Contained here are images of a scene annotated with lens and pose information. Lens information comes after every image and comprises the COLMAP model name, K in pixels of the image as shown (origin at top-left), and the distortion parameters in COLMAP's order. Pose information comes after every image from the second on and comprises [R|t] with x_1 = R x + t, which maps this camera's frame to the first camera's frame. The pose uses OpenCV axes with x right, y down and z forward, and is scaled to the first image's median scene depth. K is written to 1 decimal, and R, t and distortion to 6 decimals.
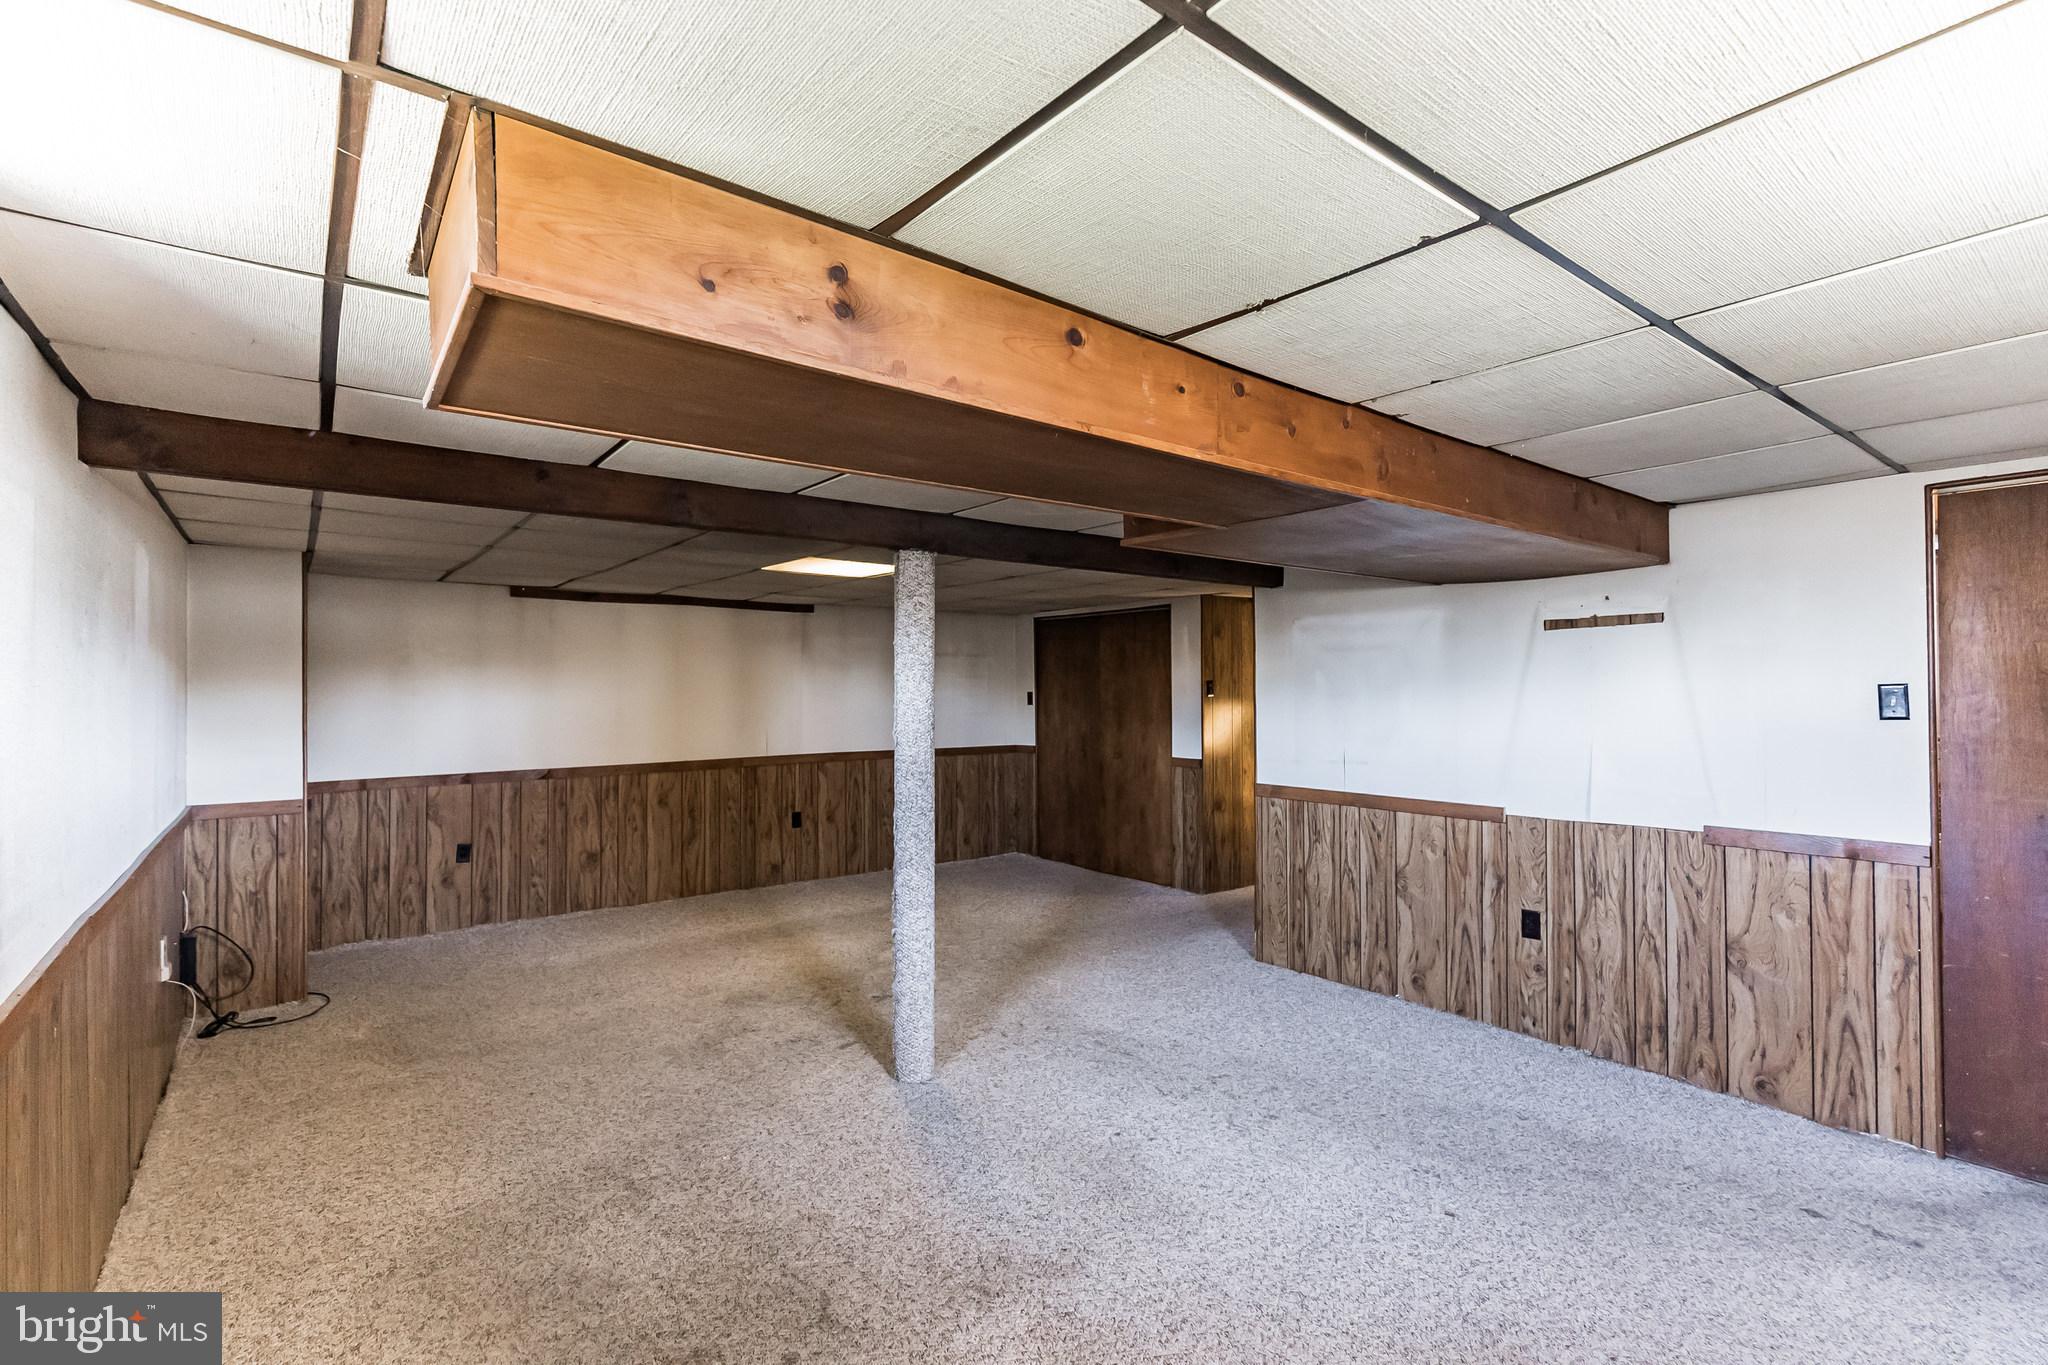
lens RADIAL K [[939.1, 0, 1021.8], [0, 939.1, 683.7], [0, 0, 1]] dist [-0.001928, 0.000078]
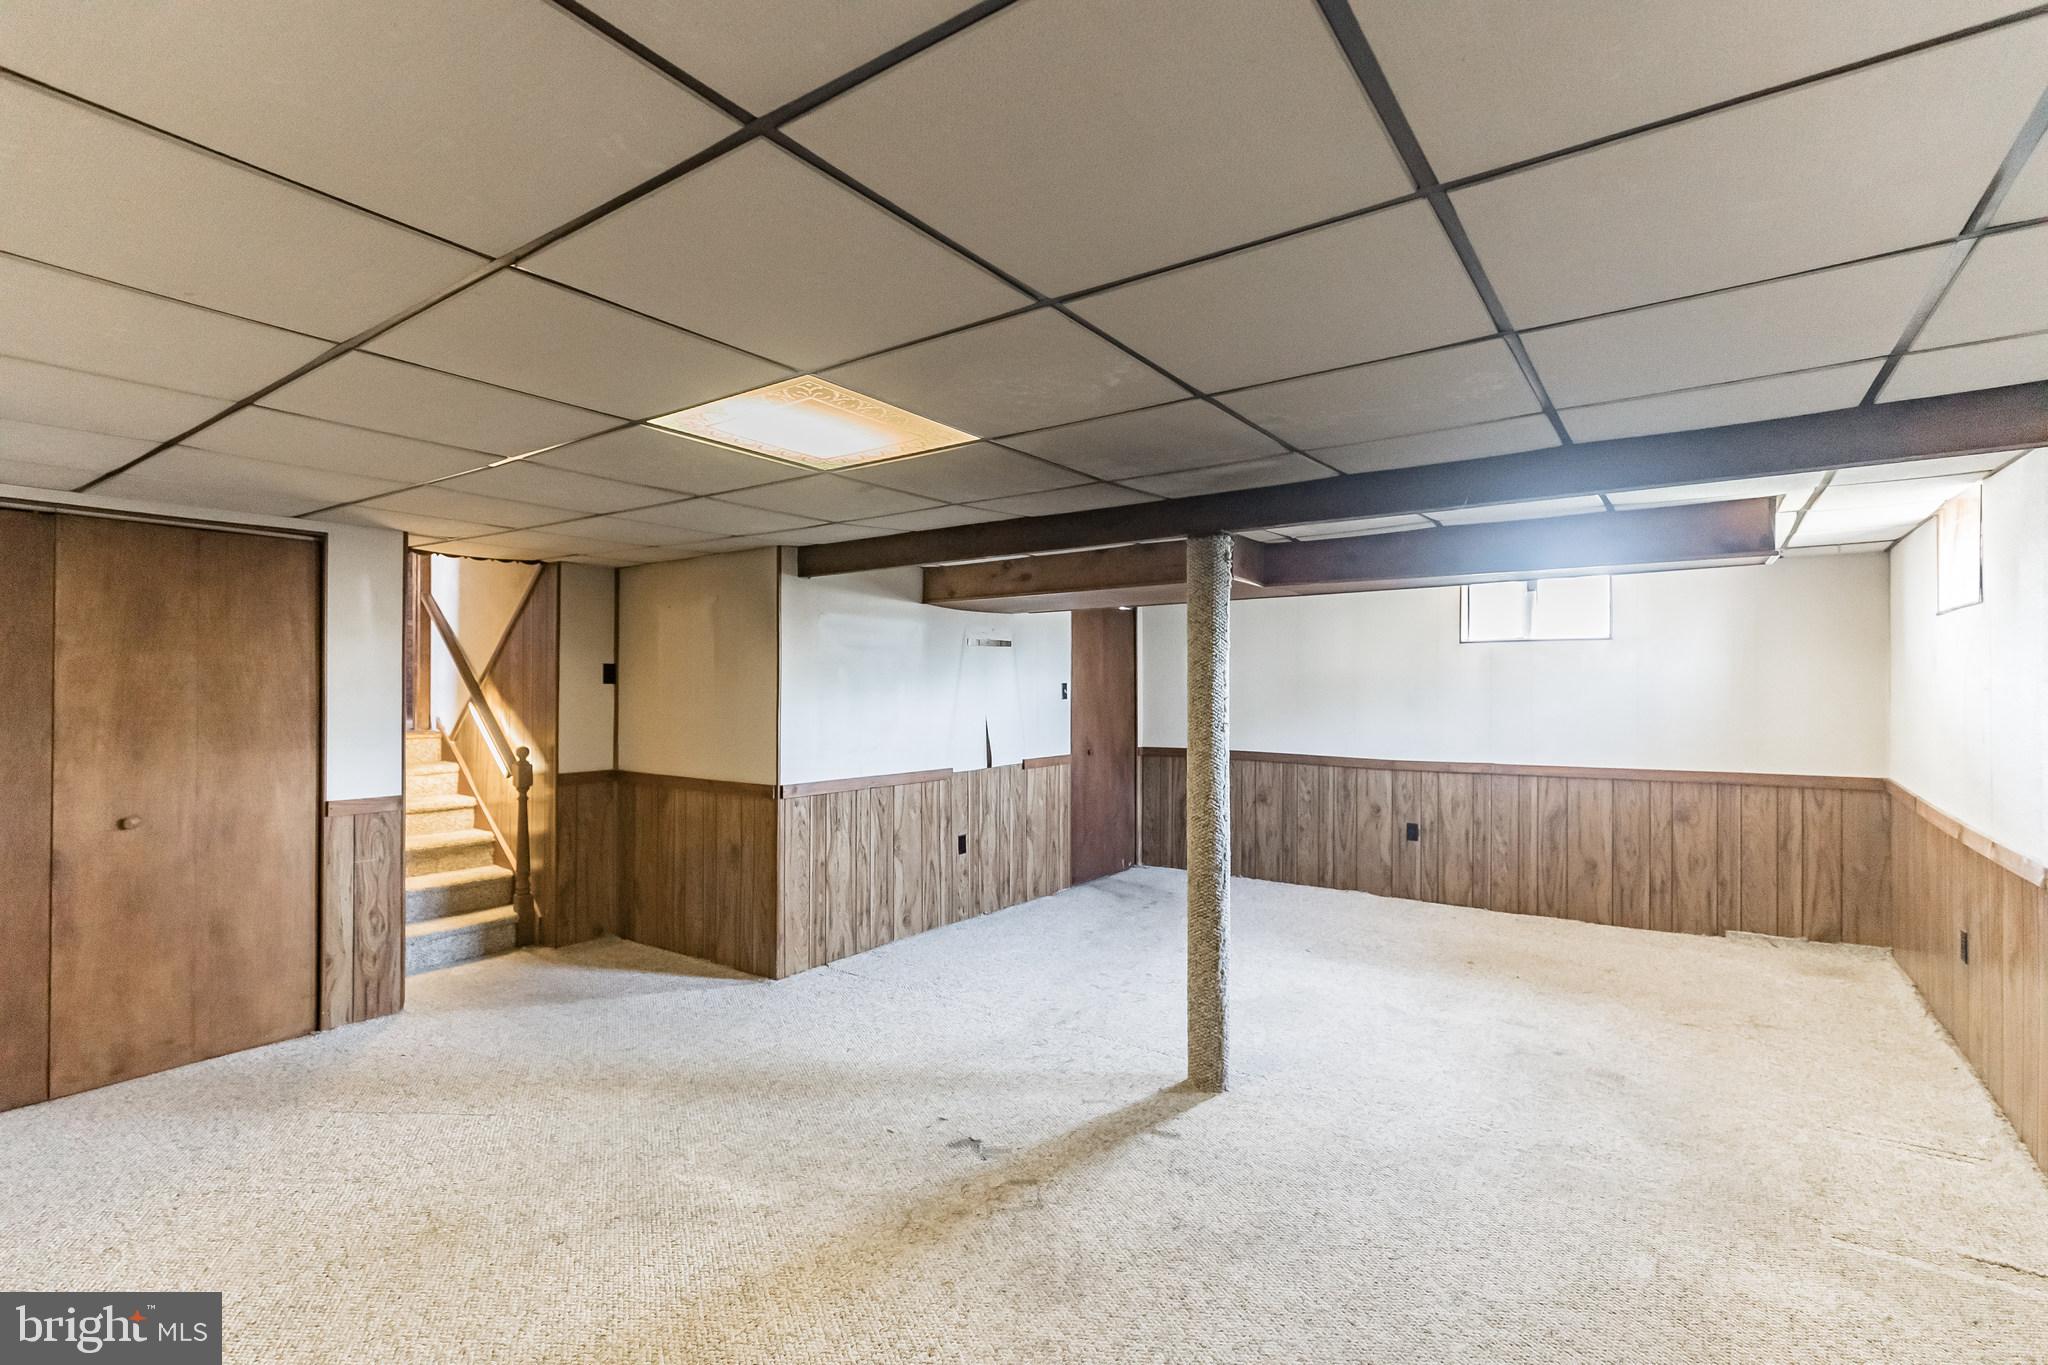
lens RADIAL K [[939.1, 0, 1022.4], [0, 939.1, 682.8], [0, 0, 1]] dist [-0.001928, 0.000078]
pose [[-0.286074, 0.009954, 0.958156, -0.866166], [-0.001978, 0.999938, -0.010979, 0.018409], [-0.958206, -0.005036, -0.286036, 1.285840]]
